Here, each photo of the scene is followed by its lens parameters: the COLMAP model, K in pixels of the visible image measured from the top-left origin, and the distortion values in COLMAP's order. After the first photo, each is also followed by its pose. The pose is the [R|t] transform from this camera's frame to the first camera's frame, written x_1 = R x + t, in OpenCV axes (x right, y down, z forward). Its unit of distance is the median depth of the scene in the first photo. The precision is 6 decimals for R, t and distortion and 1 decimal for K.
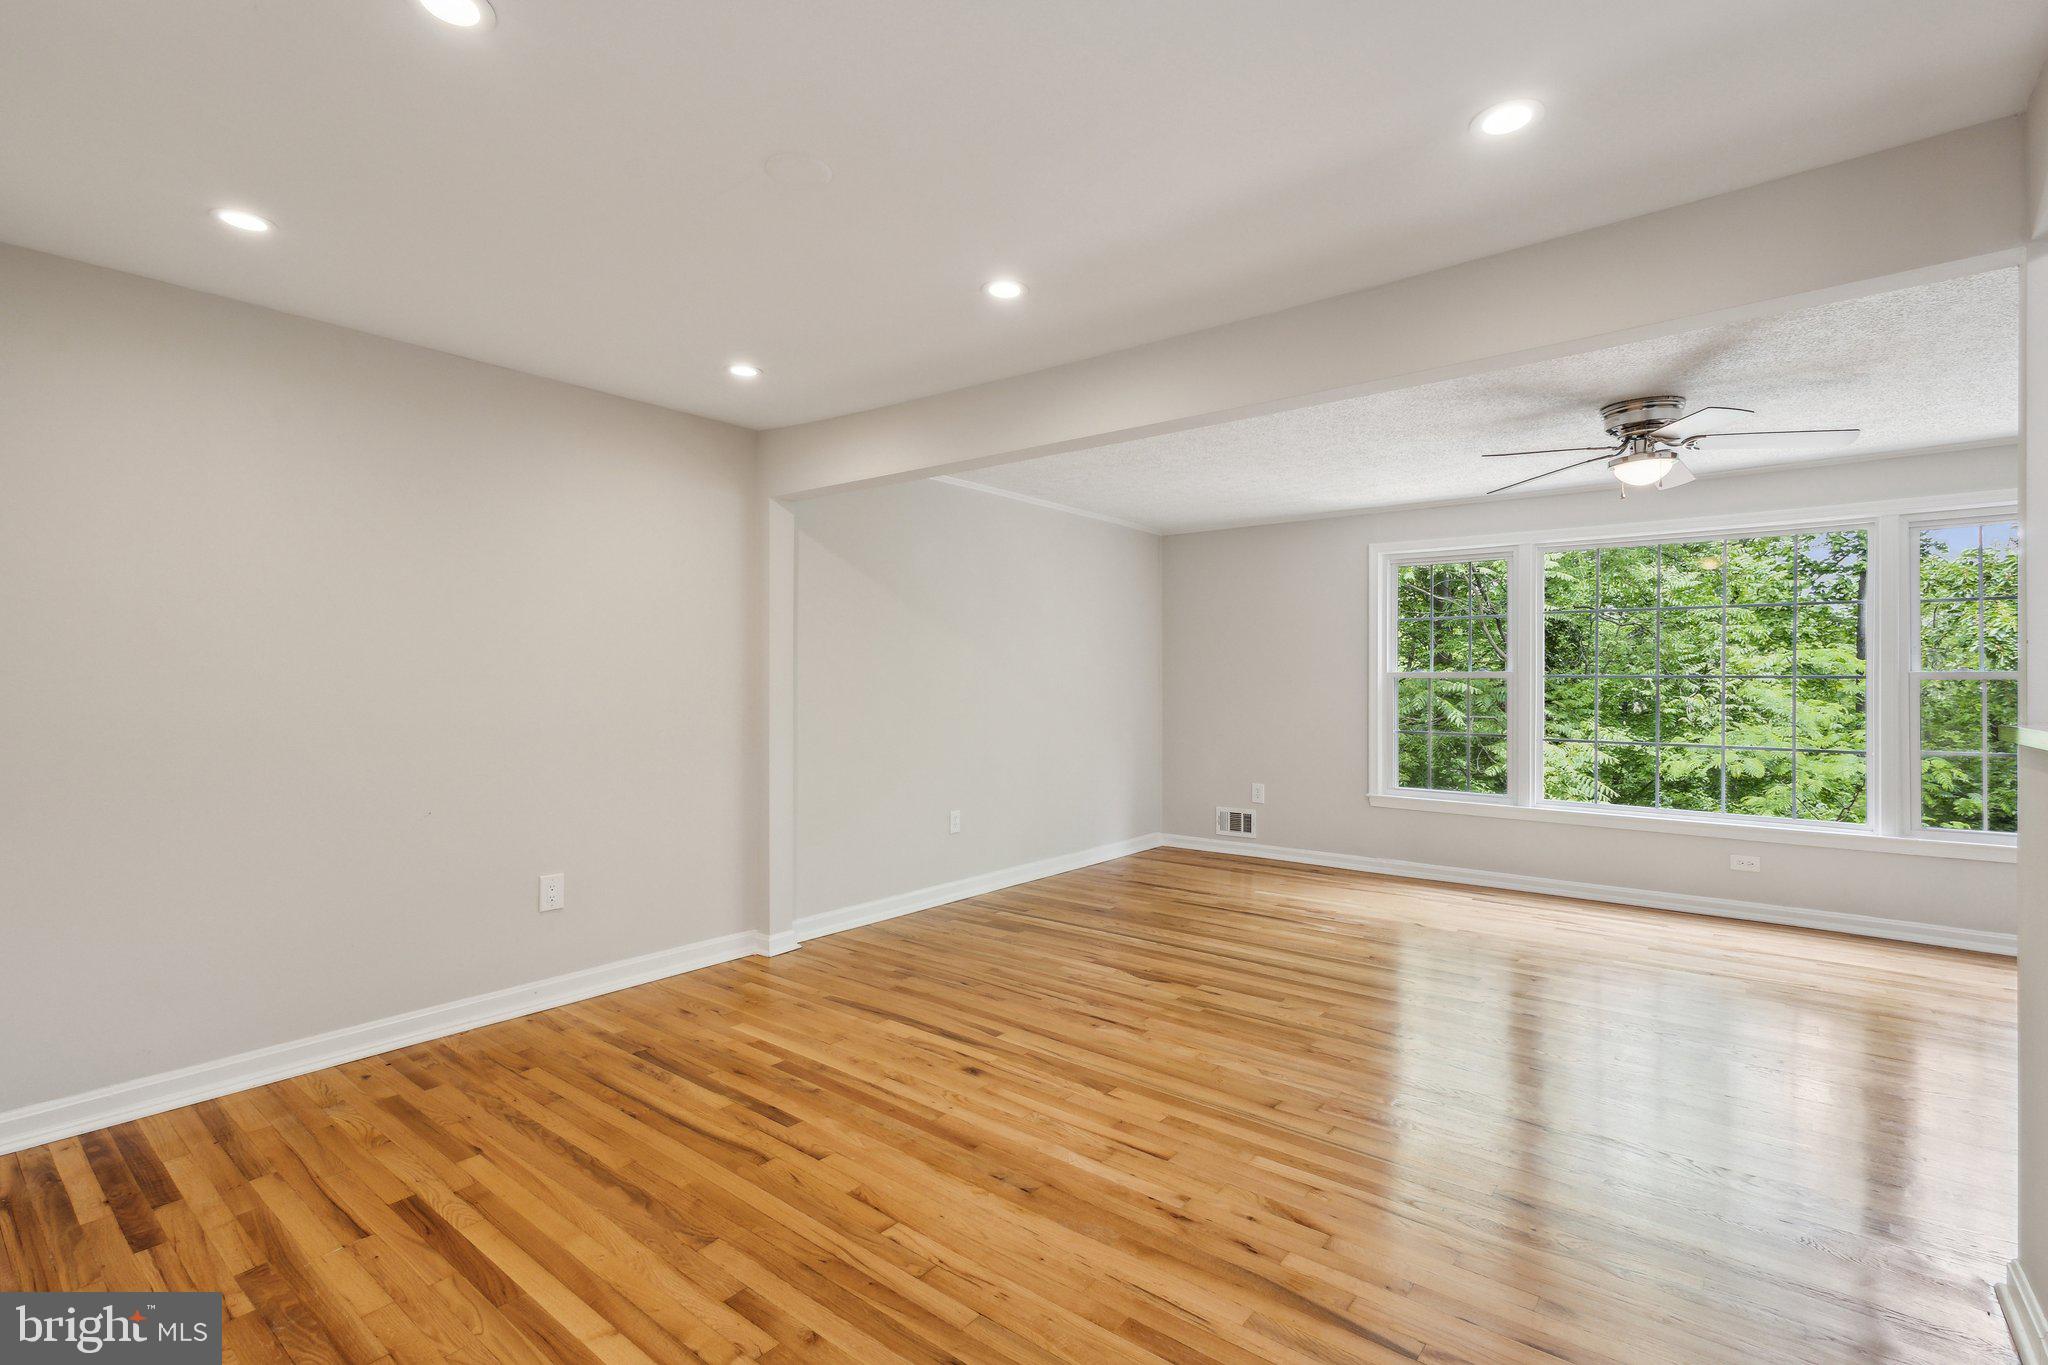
lens RADIAL K [[966.8, 0, 1024.4], [0, 966.8, 677.1], [0, 0, 1]] dist [0.013122, -0.000458]
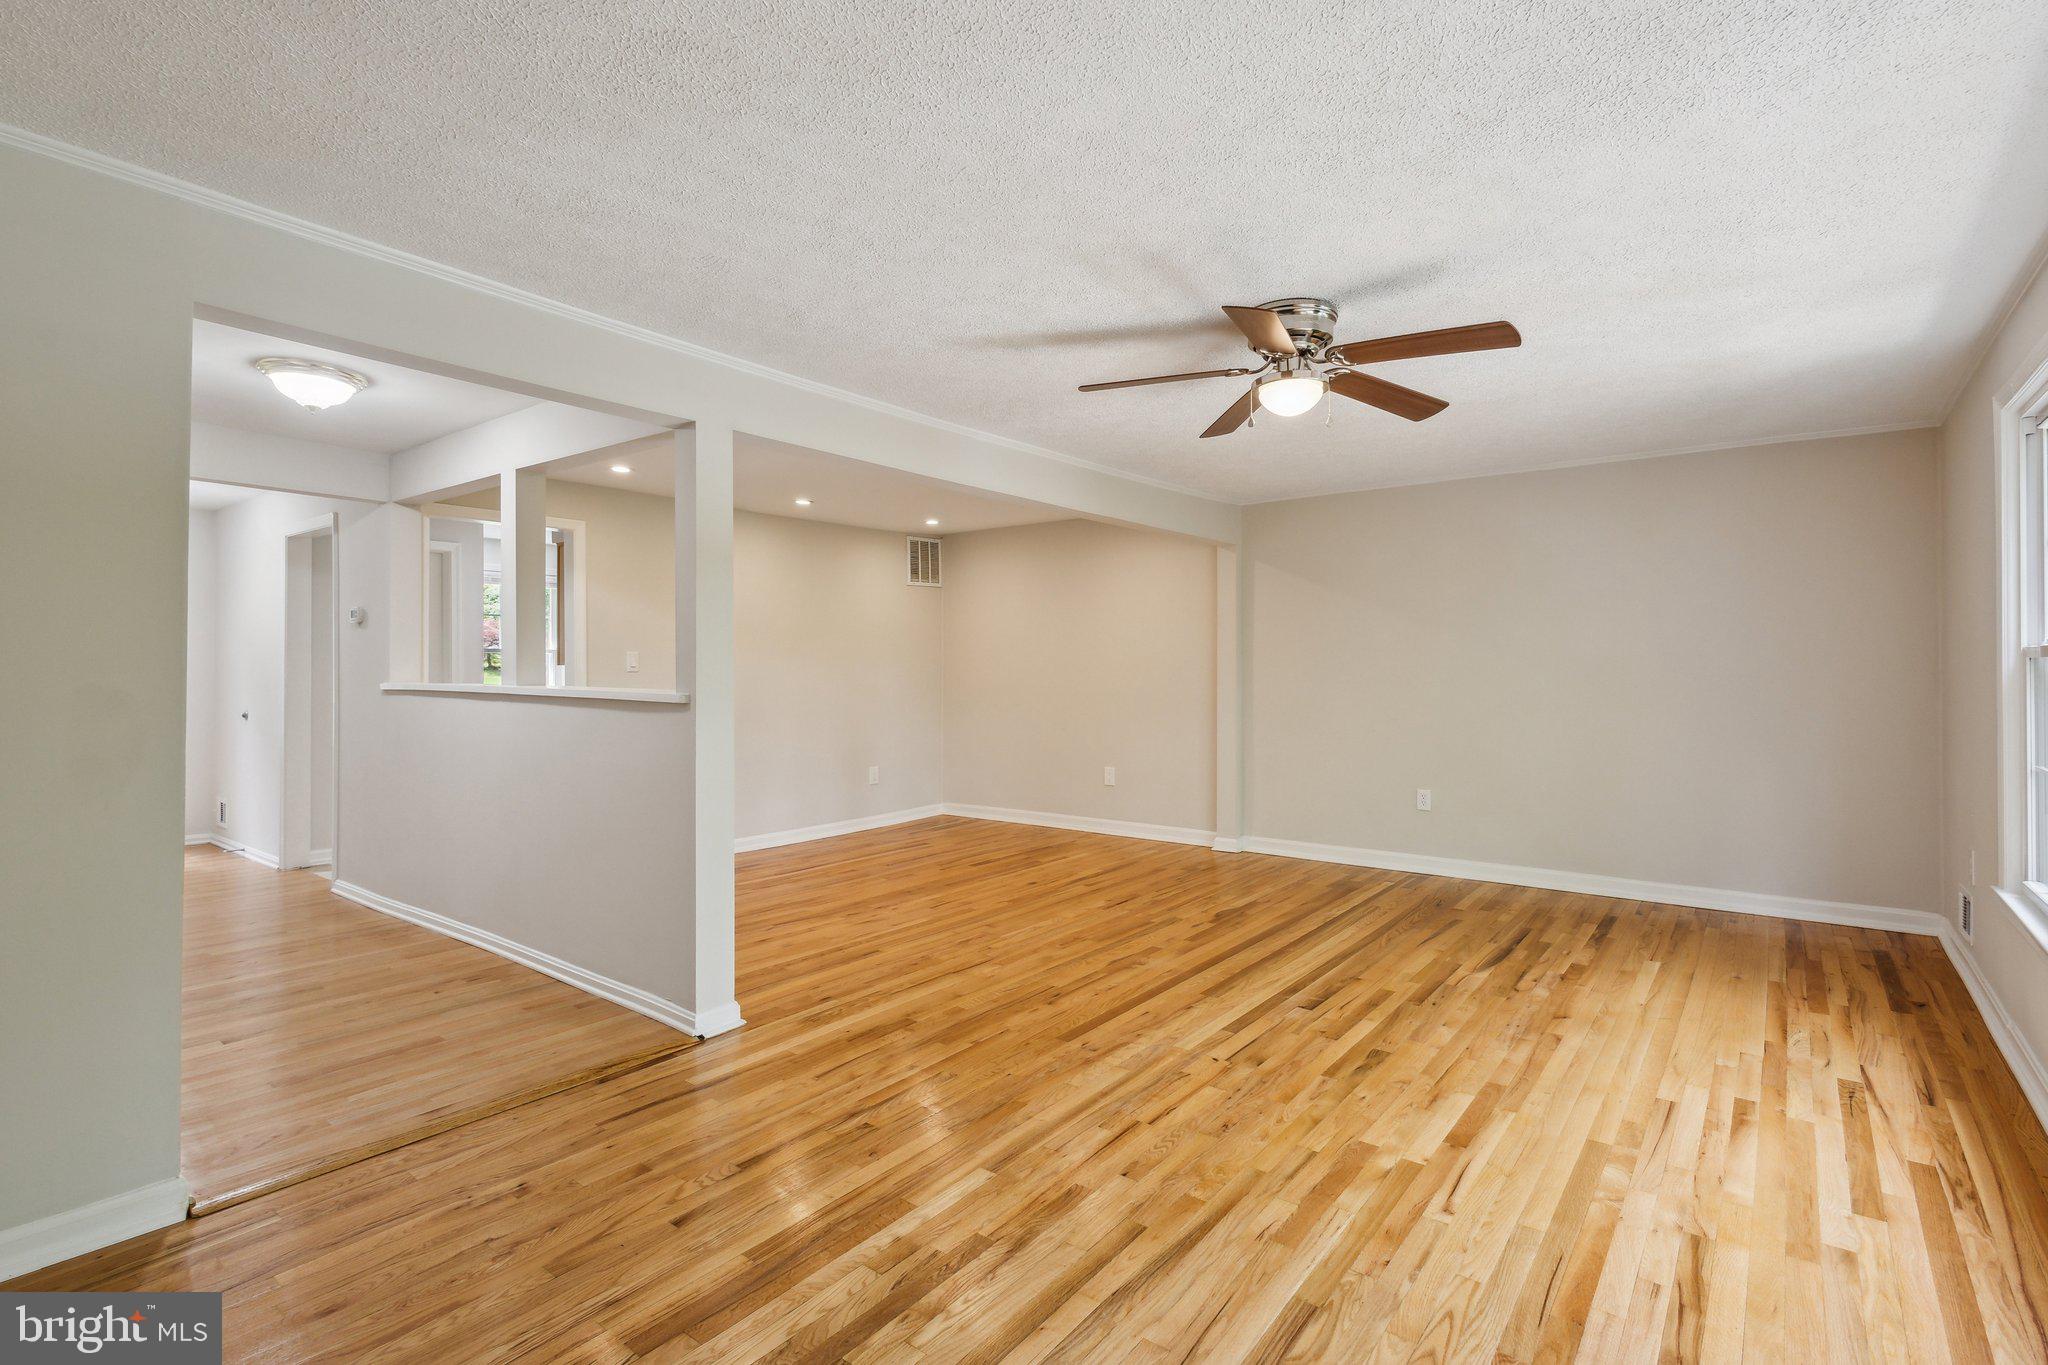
lens RADIAL K [[966.8, 0, 1024.4], [0, 966.8, 677.1], [0, 0, 1]] dist [0.013122, -0.000458]
pose [[0.025318, 0.014287, -0.999577, 1.506770], [0.004948, 0.999884, 0.014416, -0.006962], [0.999667, -0.005311, 0.025245, 0.805878]]
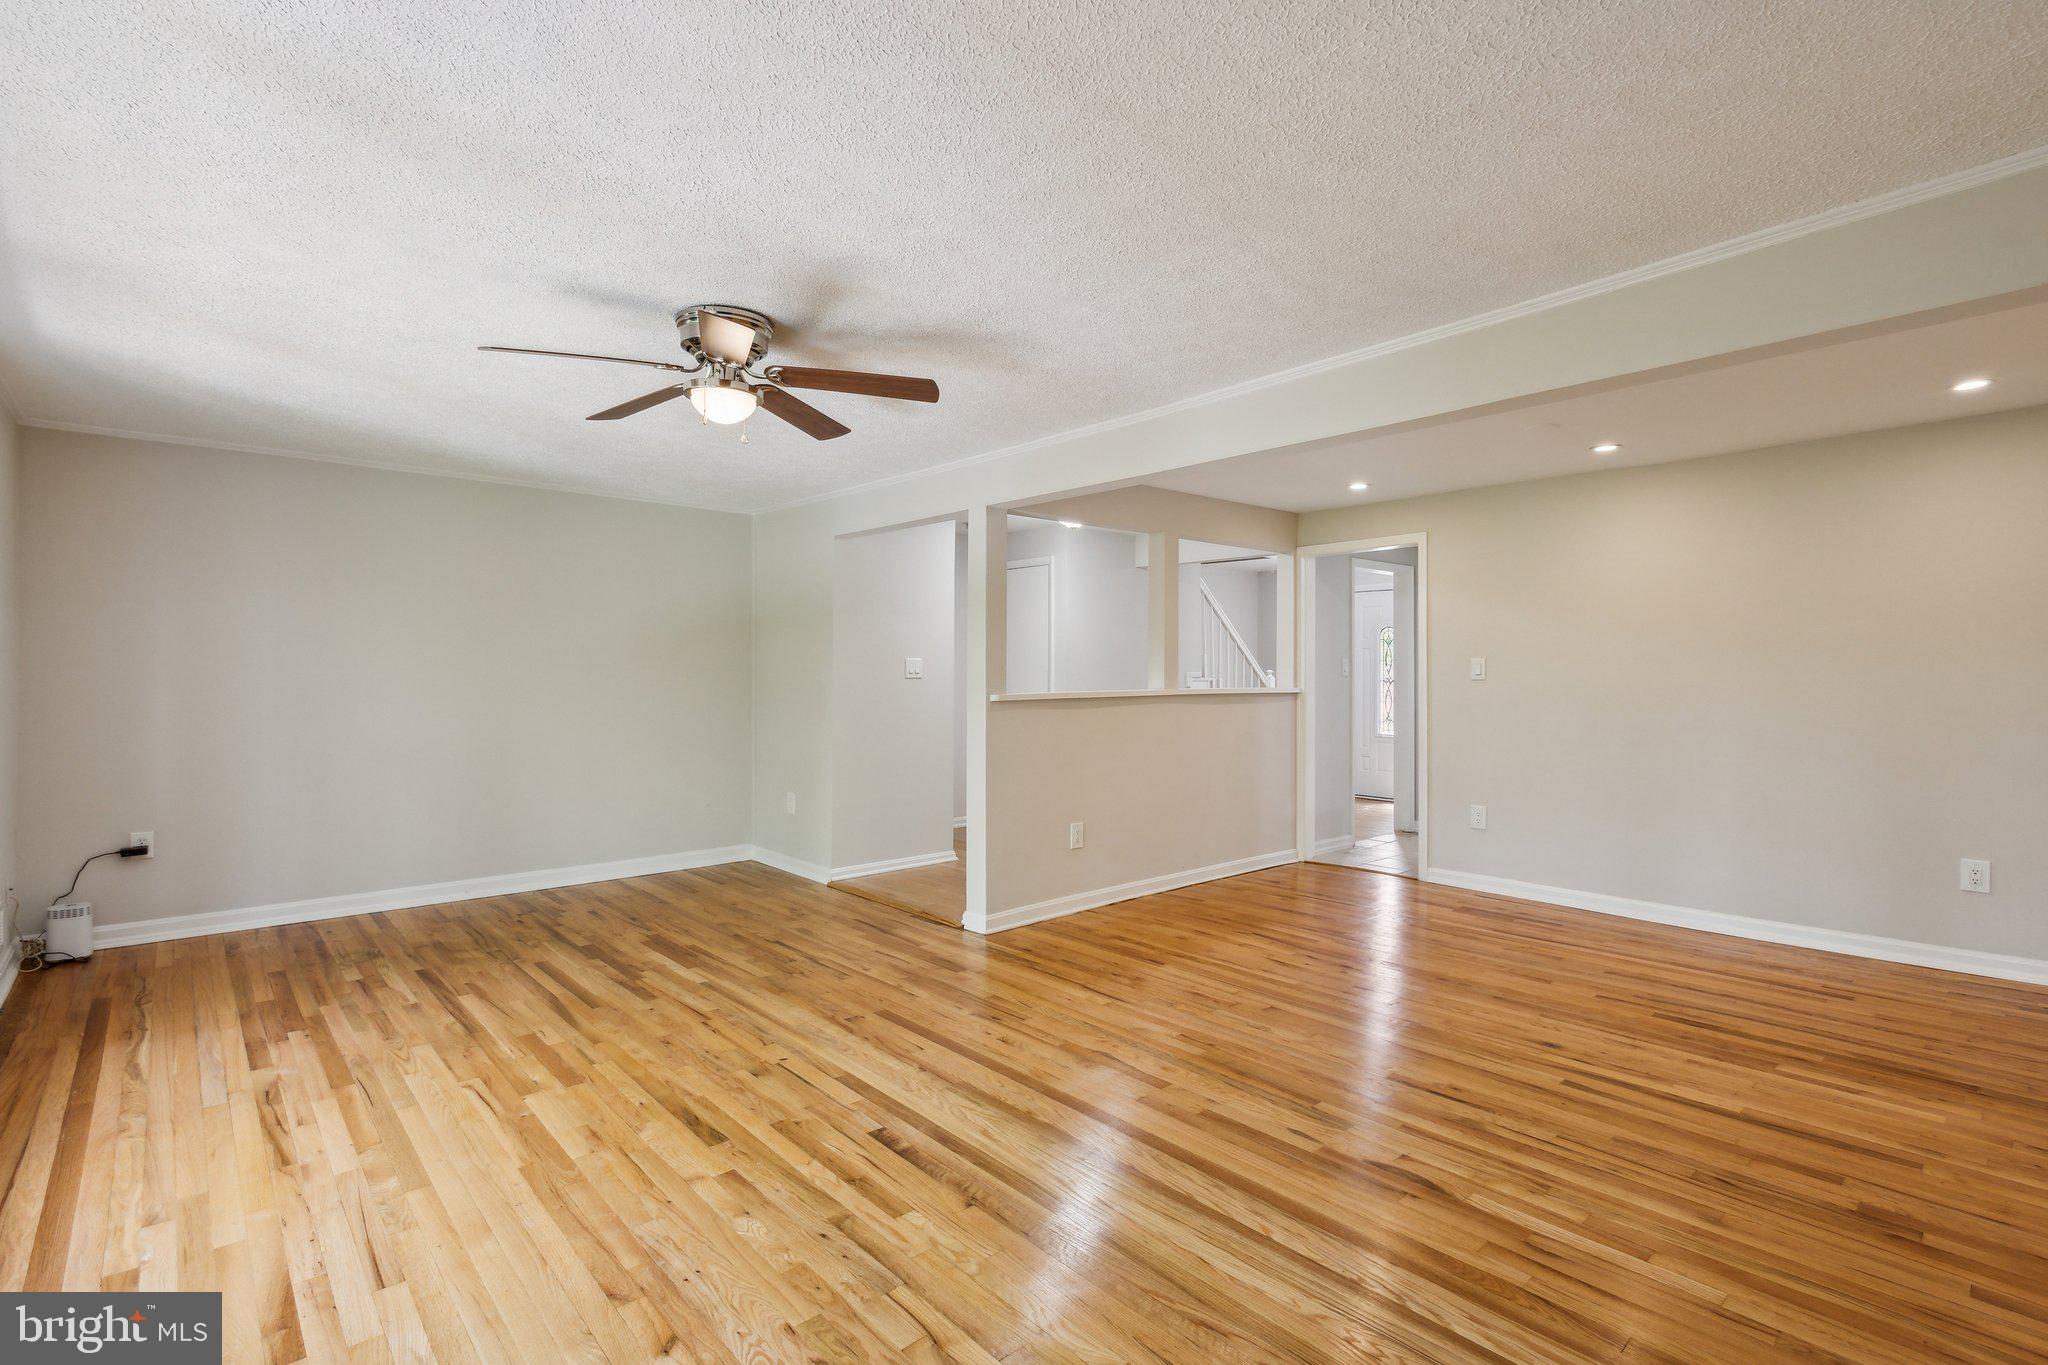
lens RADIAL K [[966.8, 0, 1024.4], [0, 966.8, 677.1], [0, 0, 1]] dist [0.013122, -0.000458]
pose [[-0.987466, 0.006377, 0.157701, 0.296154], [0.006076, 0.999979, -0.002389, 0.001958], [-0.157713, -0.001400, -0.987484, 1.833135]]
